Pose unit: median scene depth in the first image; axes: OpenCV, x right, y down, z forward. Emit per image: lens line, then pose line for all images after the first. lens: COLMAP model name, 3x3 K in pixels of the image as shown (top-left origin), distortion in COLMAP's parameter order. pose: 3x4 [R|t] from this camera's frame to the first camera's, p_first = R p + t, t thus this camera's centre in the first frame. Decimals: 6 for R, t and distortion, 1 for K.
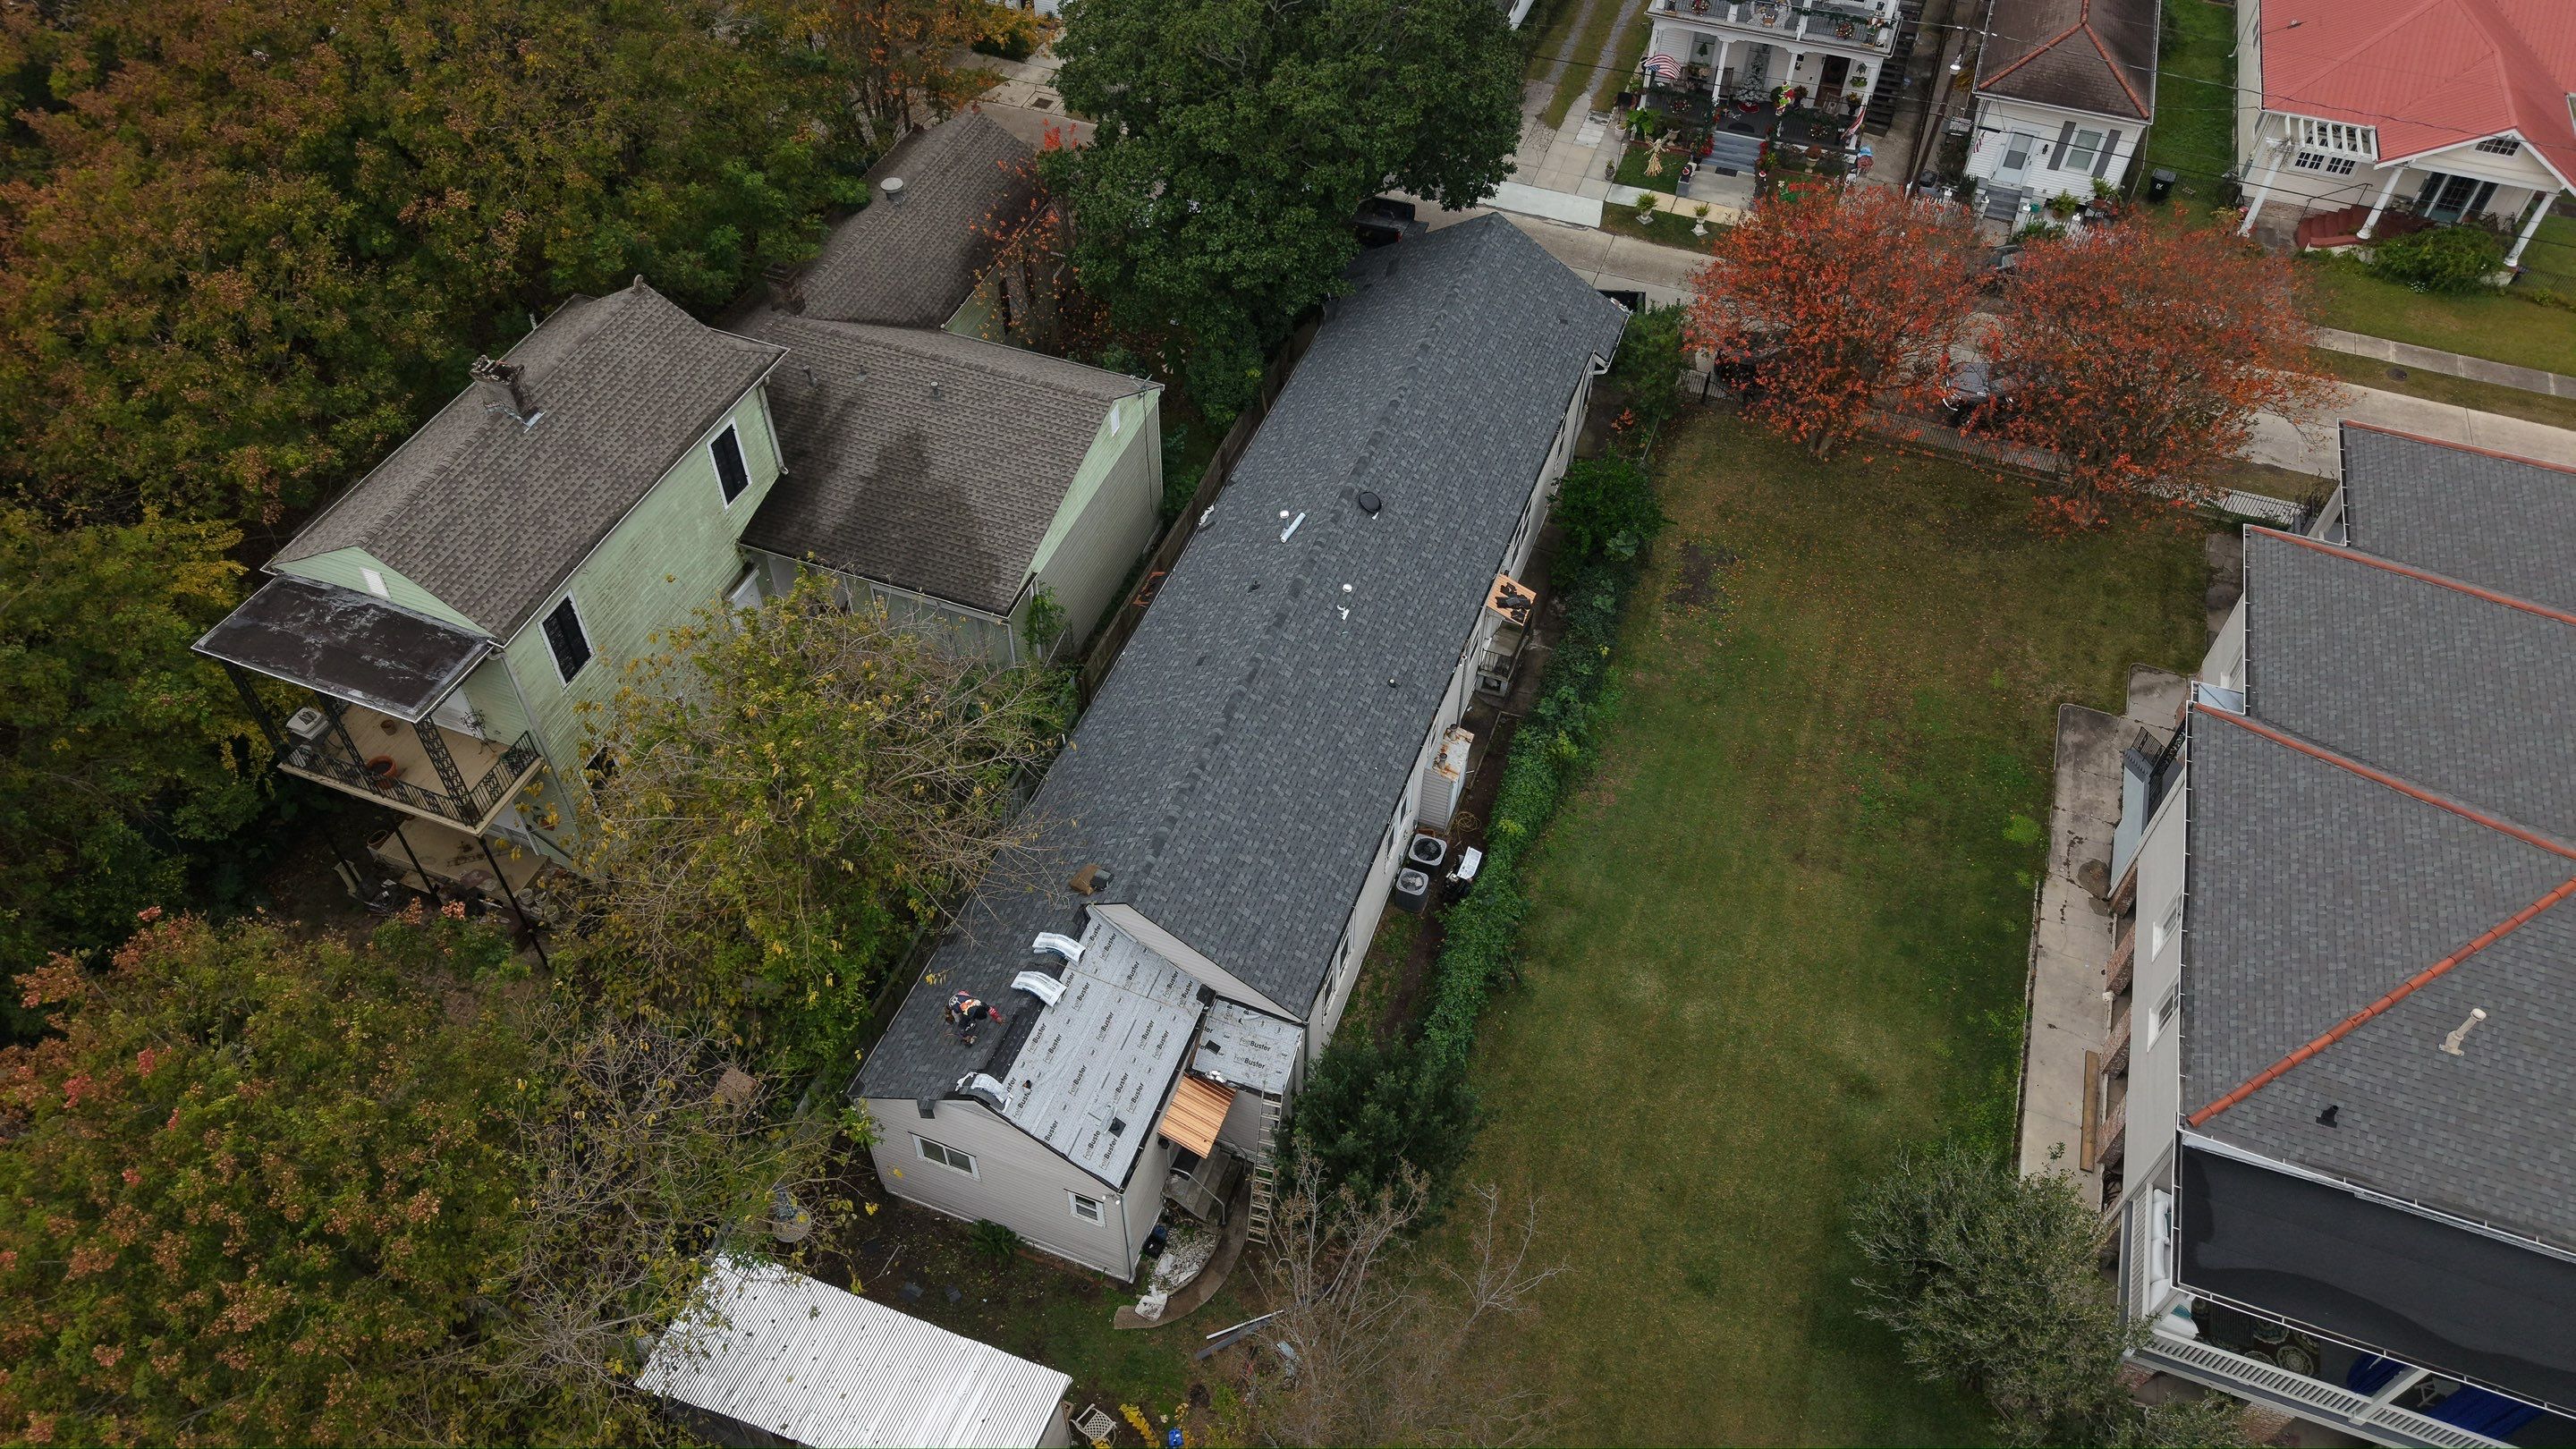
lens RADIAL K [[1728.2, 0, 1275.5], [0, 1728.2, 721.3], [0, 0, 1]] dist [0.006637, -0.003674]
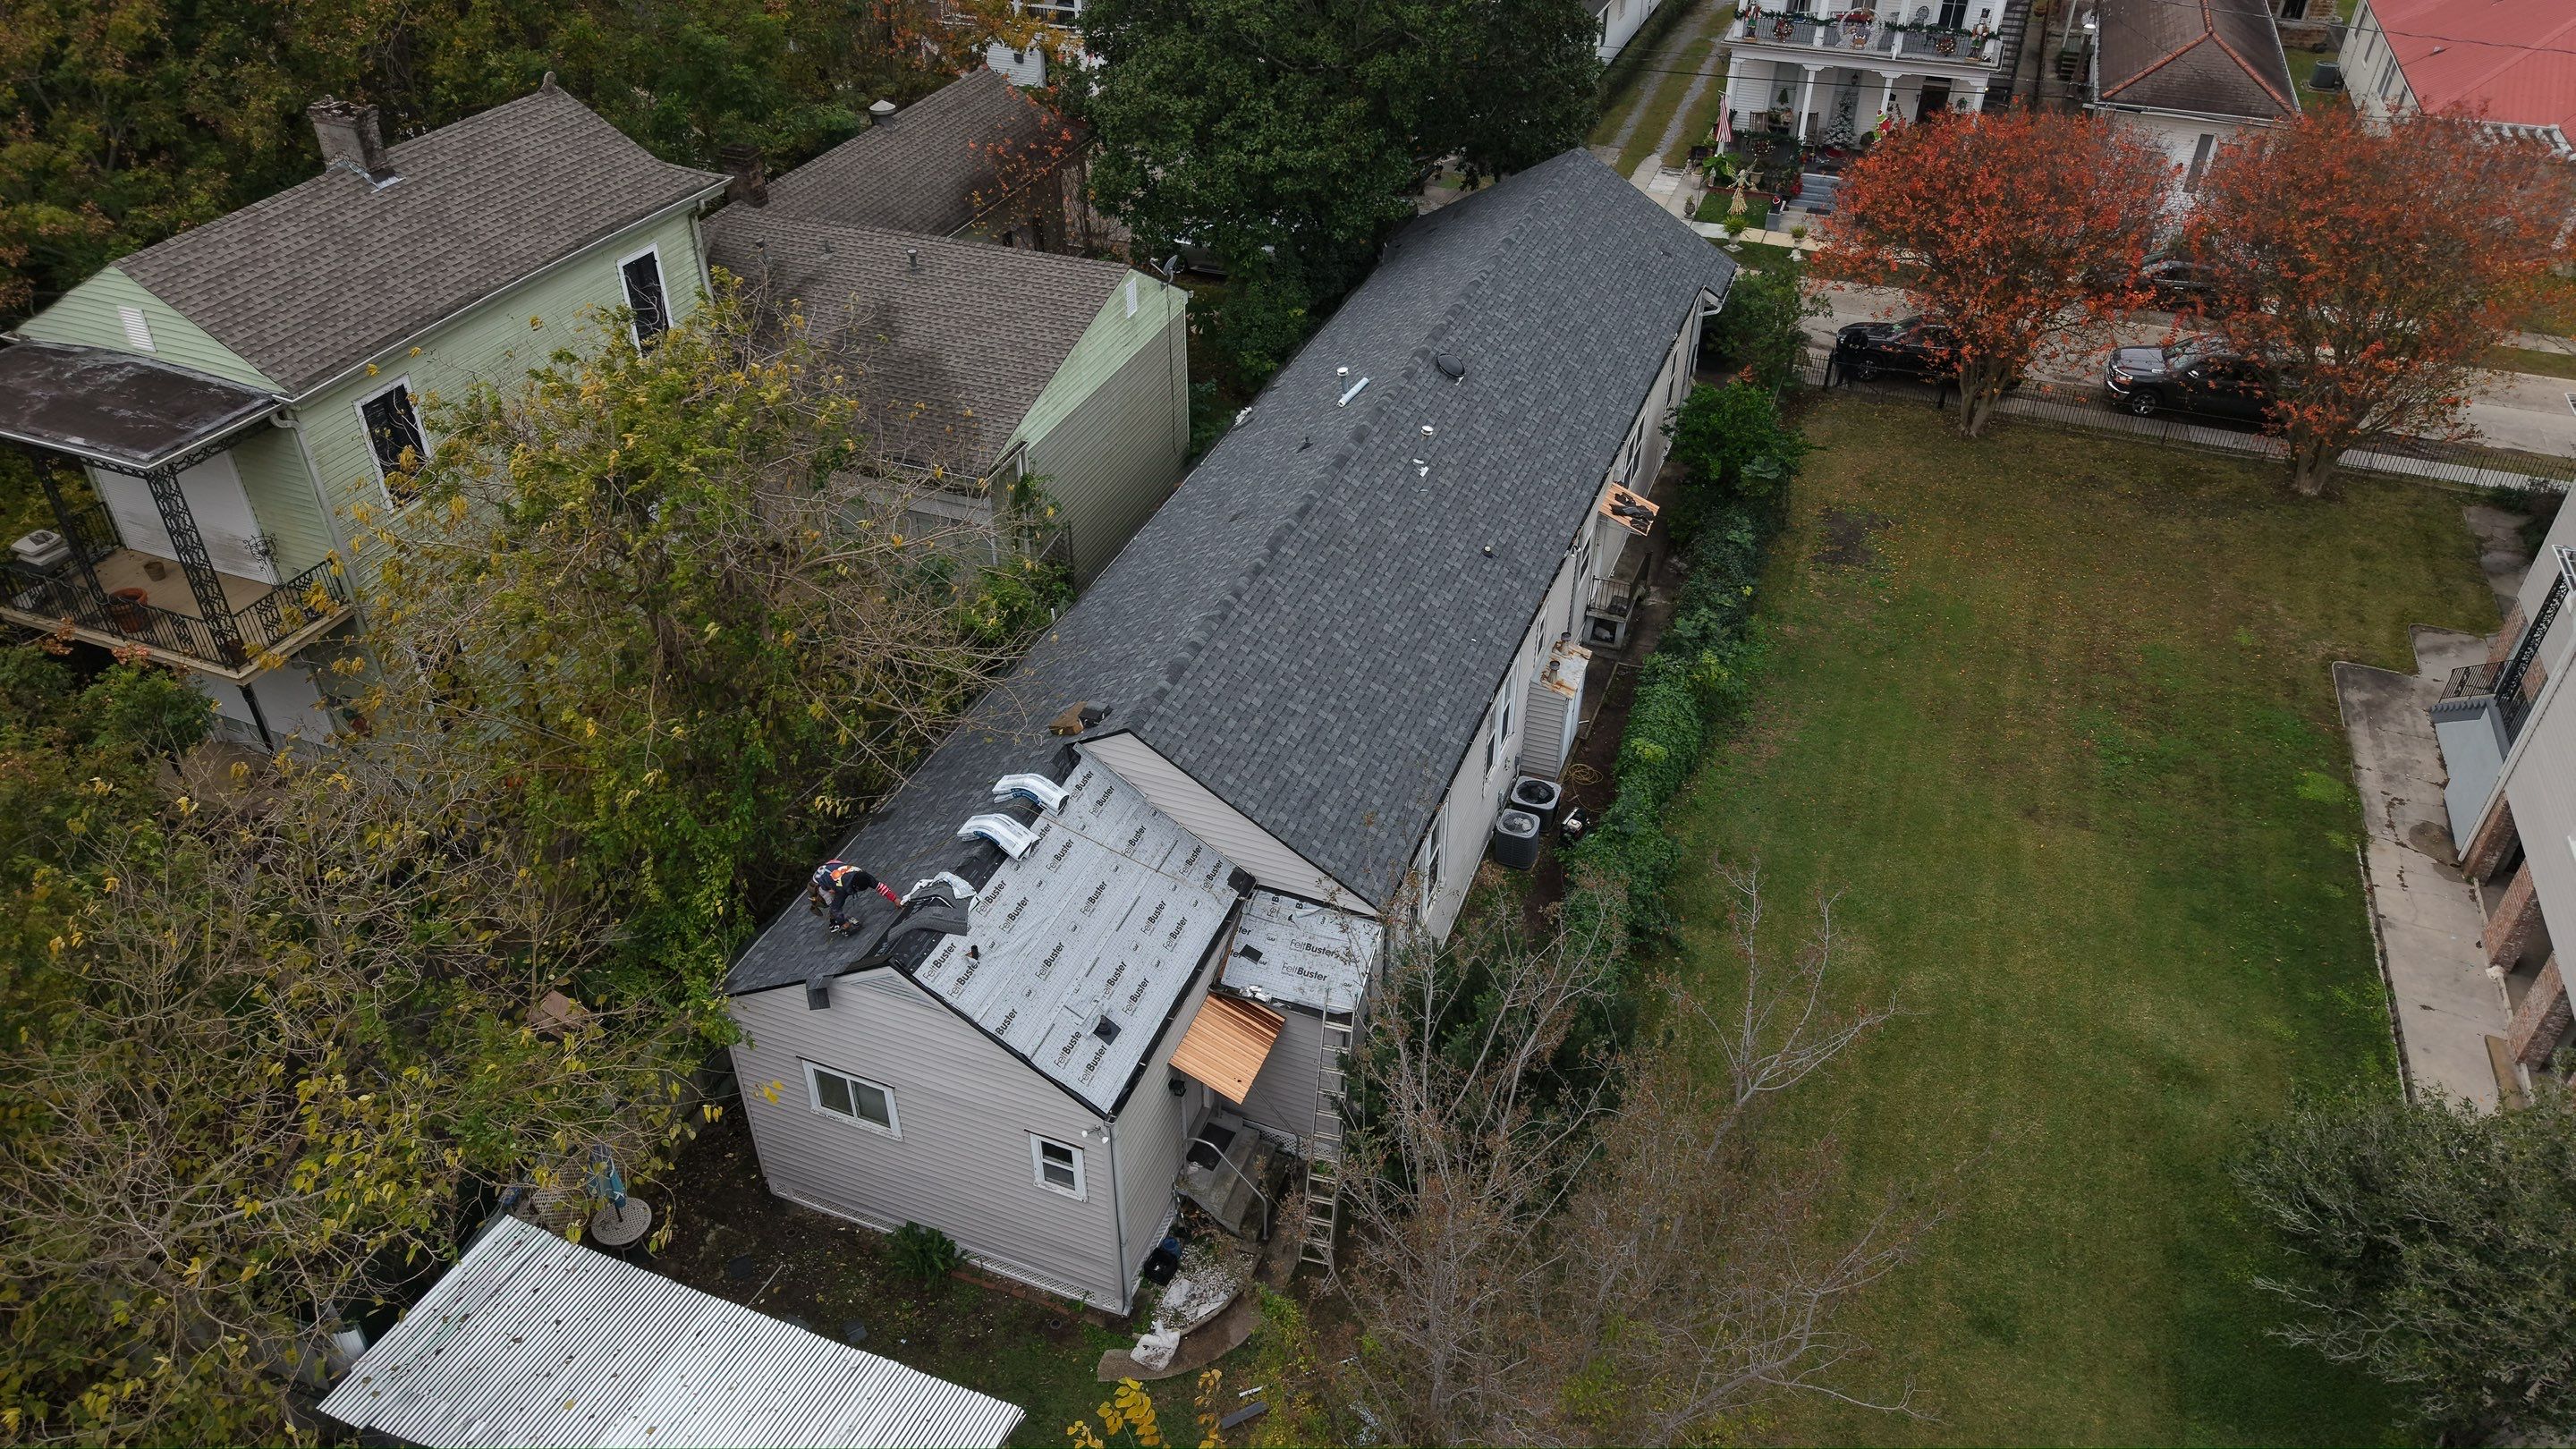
lens RADIAL K [[1728.2, 0, 1275.5], [0, 1728.2, 721.3], [0, 0, 1]] dist [0.006637, -0.003674]
pose [[0.999871, -0.000205, -0.016079, -0.013496], [-0.003078, 0.978989, -0.203889, 0.206143], [0.015783, 0.203912, 0.978862, 0.268526]]
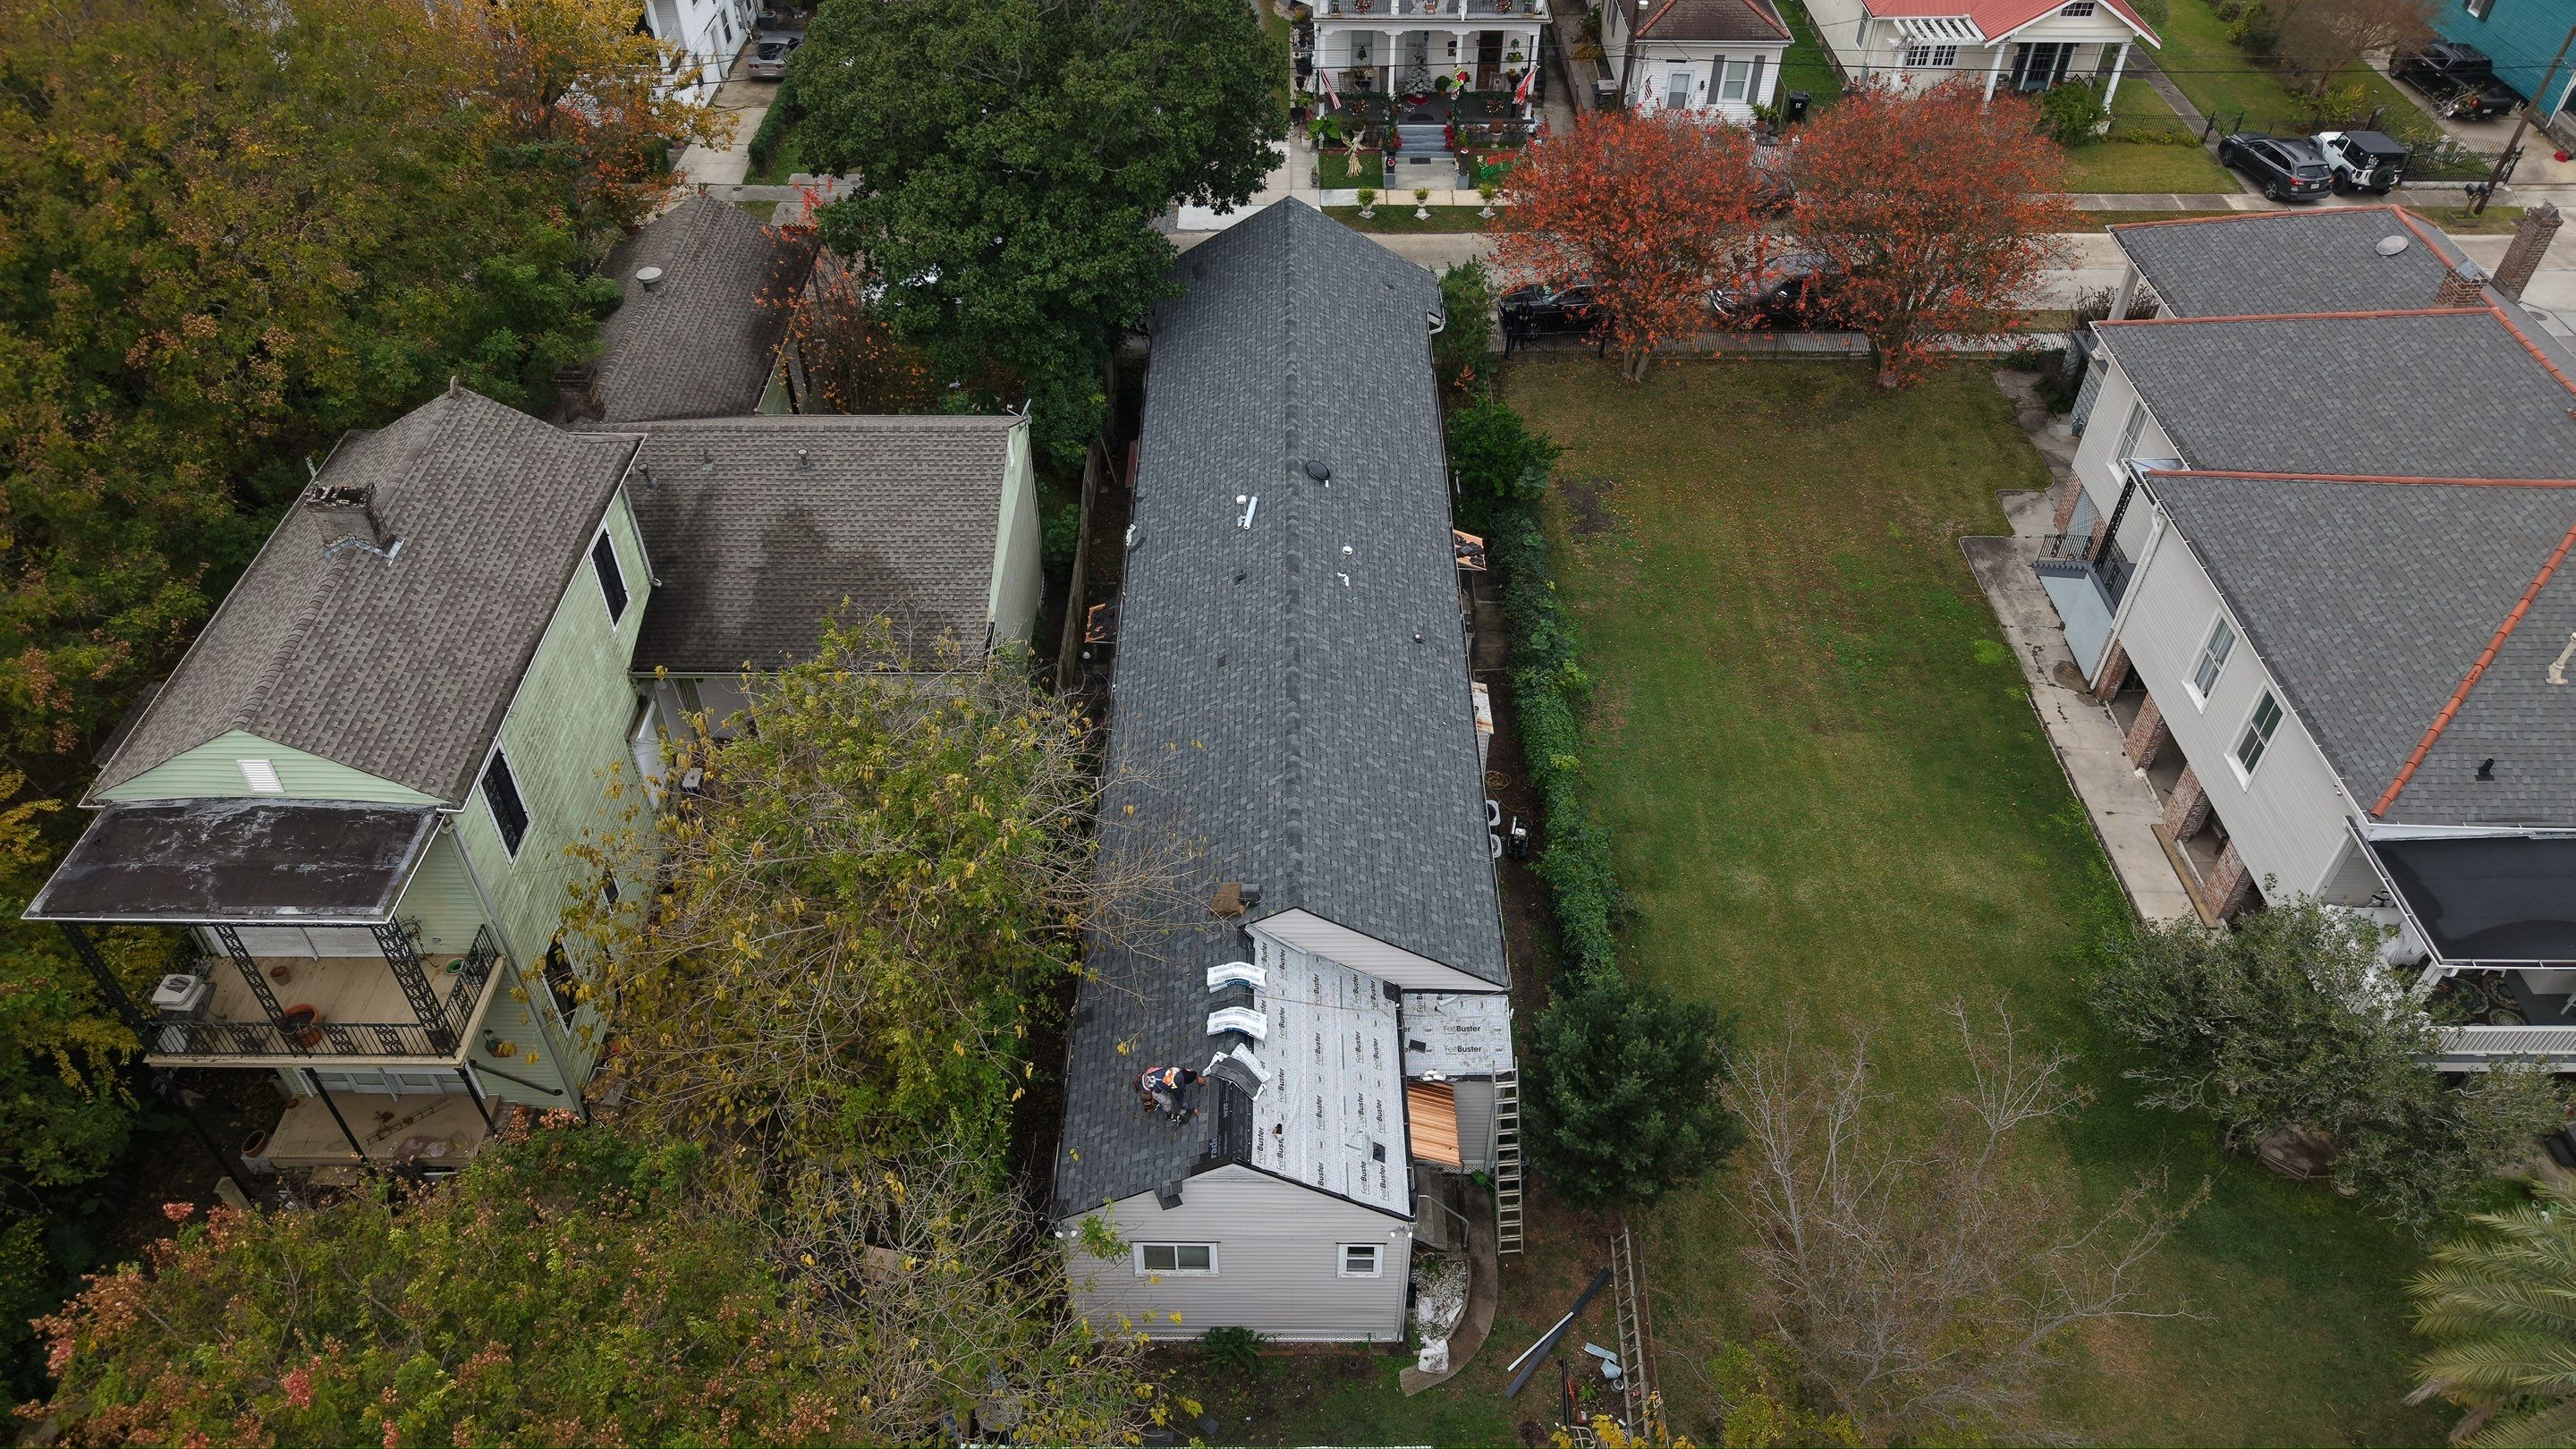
lens RADIAL K [[1728.2, 0, 1275.5], [0, 1728.2, 721.3], [0, 0, 1]] dist [0.006637, -0.003674]
pose [[0.937070, -0.242927, 0.250770, -0.246297], [0.264188, 0.962936, -0.054389, 0.050459], [-0.228263, 0.117217, 0.966518, 0.127501]]
